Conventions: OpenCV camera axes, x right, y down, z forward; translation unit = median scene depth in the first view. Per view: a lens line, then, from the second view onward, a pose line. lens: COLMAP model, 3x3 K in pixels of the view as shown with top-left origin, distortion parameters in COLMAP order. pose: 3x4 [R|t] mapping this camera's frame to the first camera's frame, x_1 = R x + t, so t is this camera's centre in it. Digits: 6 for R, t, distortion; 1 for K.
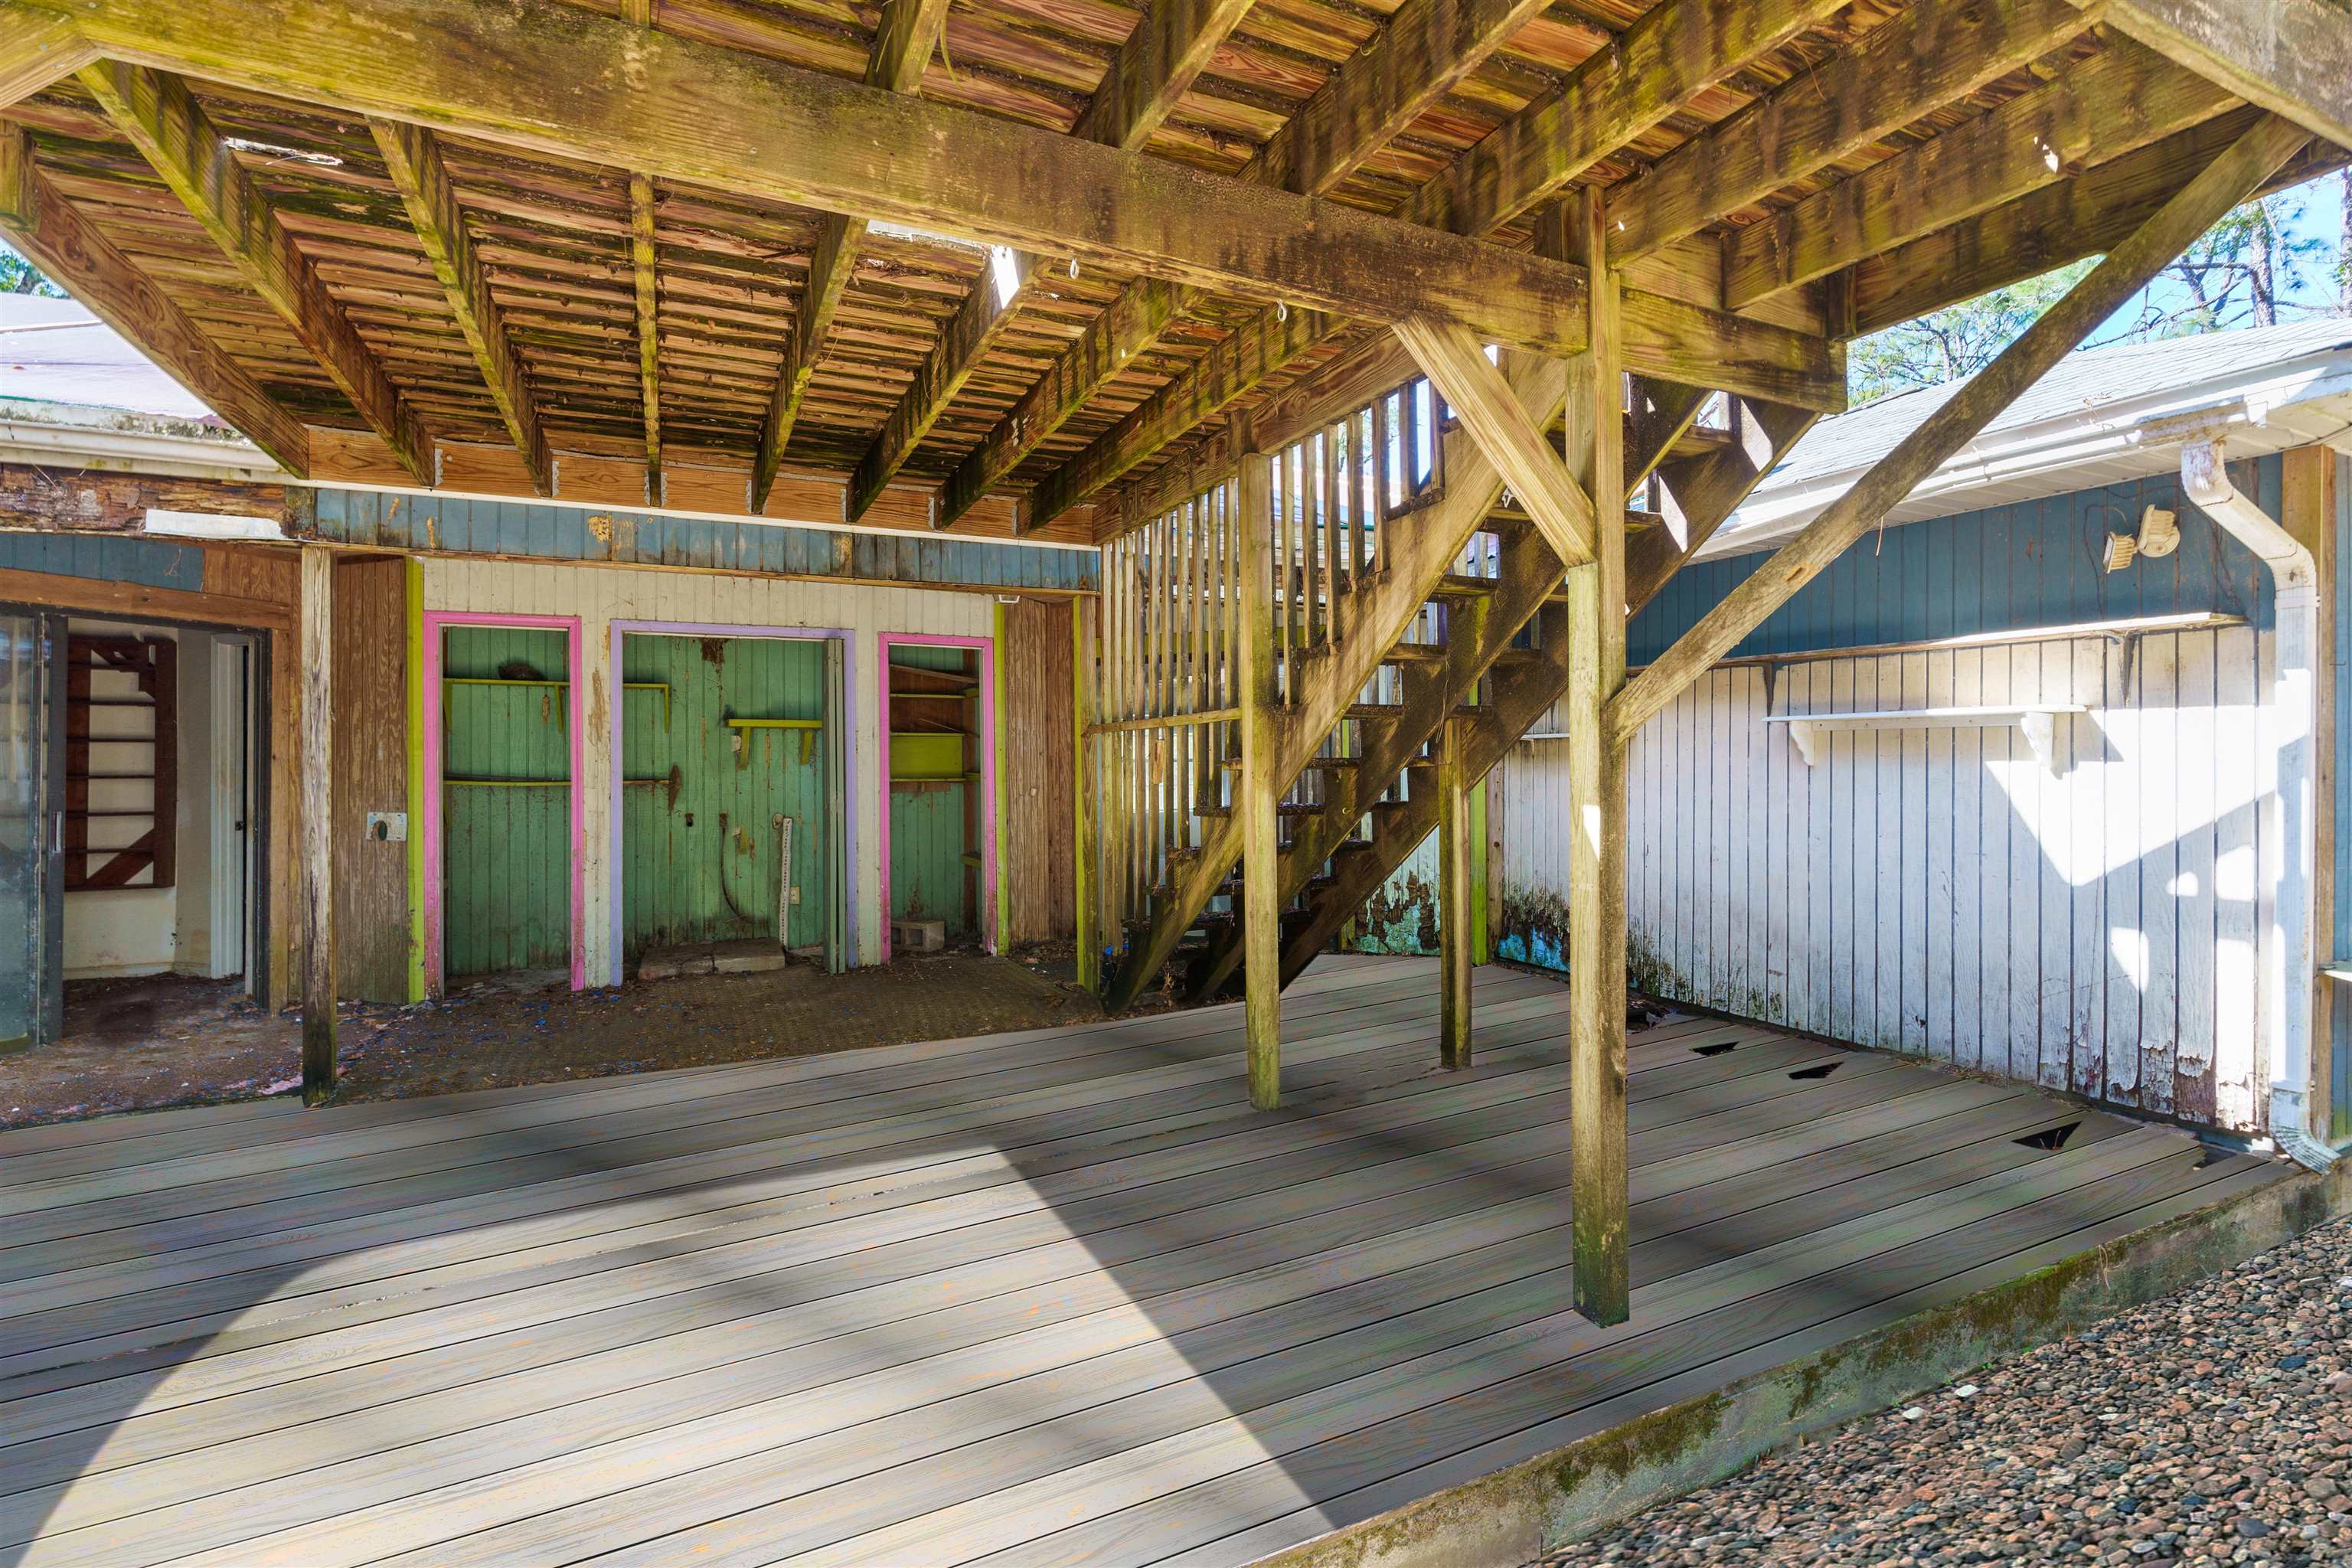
lens RADIAL K [[1064.5, 0, 1176.0], [0, 1064.5, 784.0], [0, 0, 1]] dist [-0.004063, -0.000456]
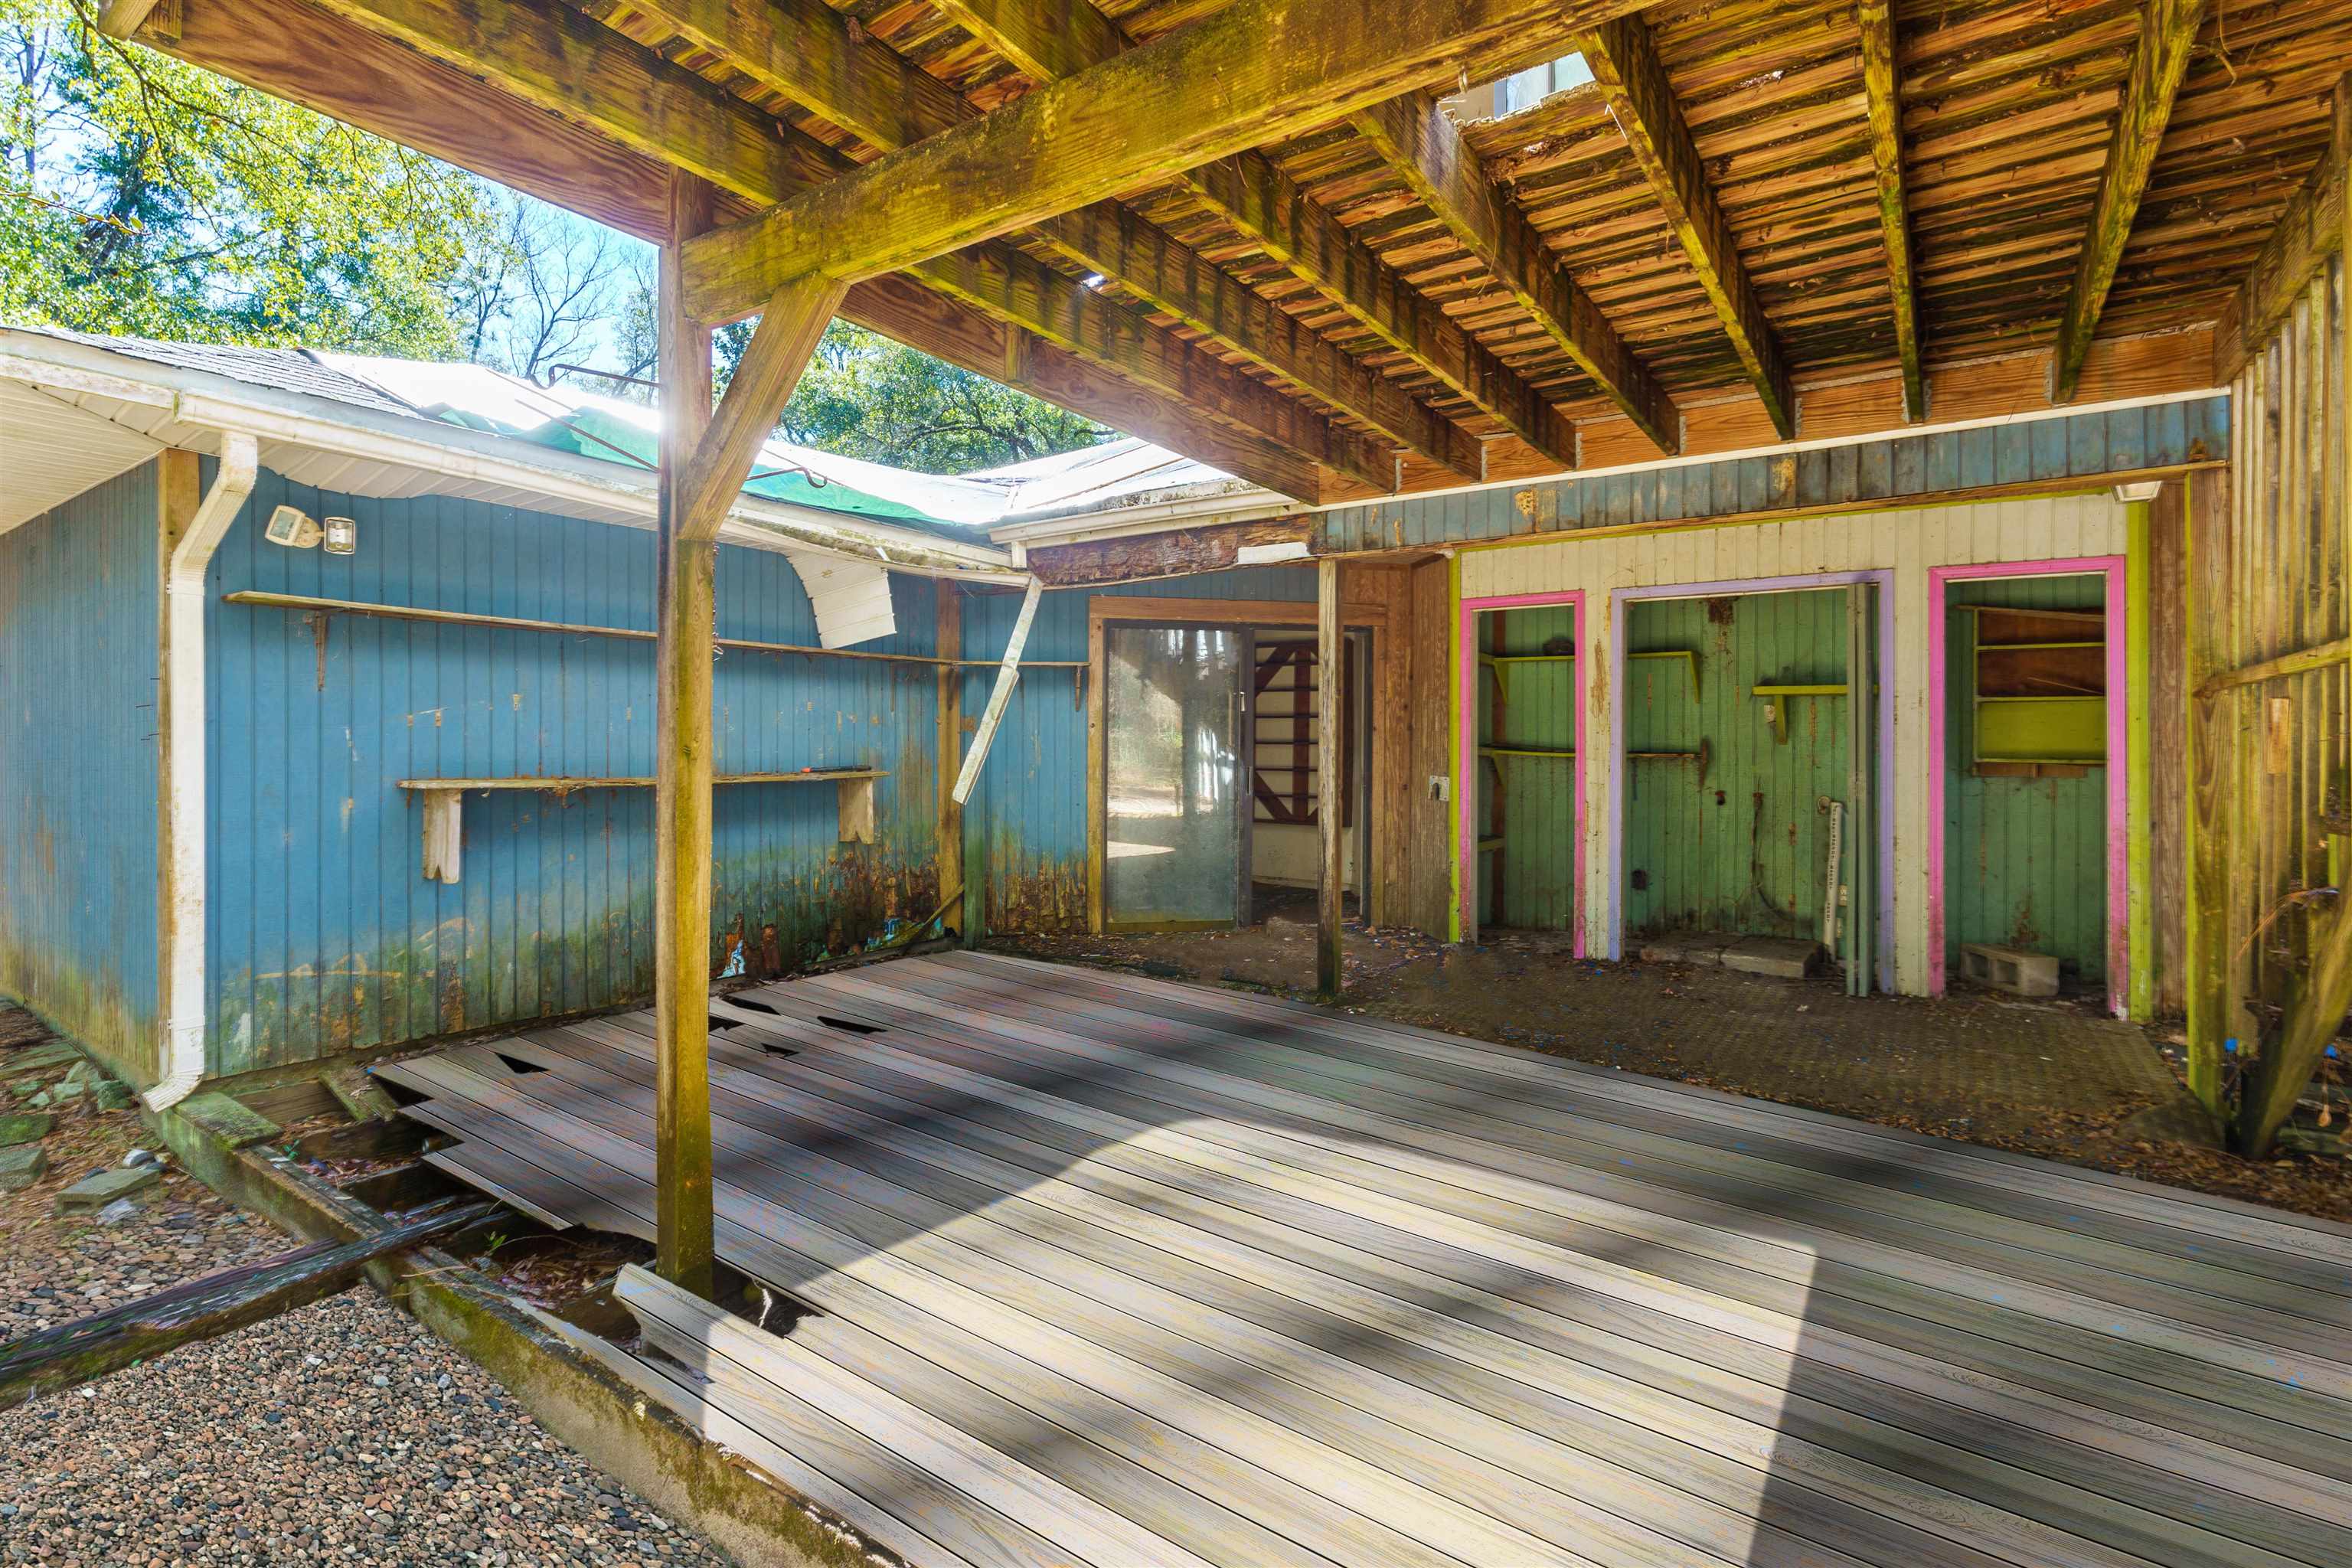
lens RADIAL K [[1109.1, 0, 1177.0], [0, 1109.1, 762.6], [0, 0, 1]] dist [-0.005503, -0.000506]
pose [[0.498759, 0.026709, -0.866329, 0.165612], [-0.024315, 0.999563, 0.016817, -0.001473], [0.866400, 0.012677, 0.499190, 0.142857]]
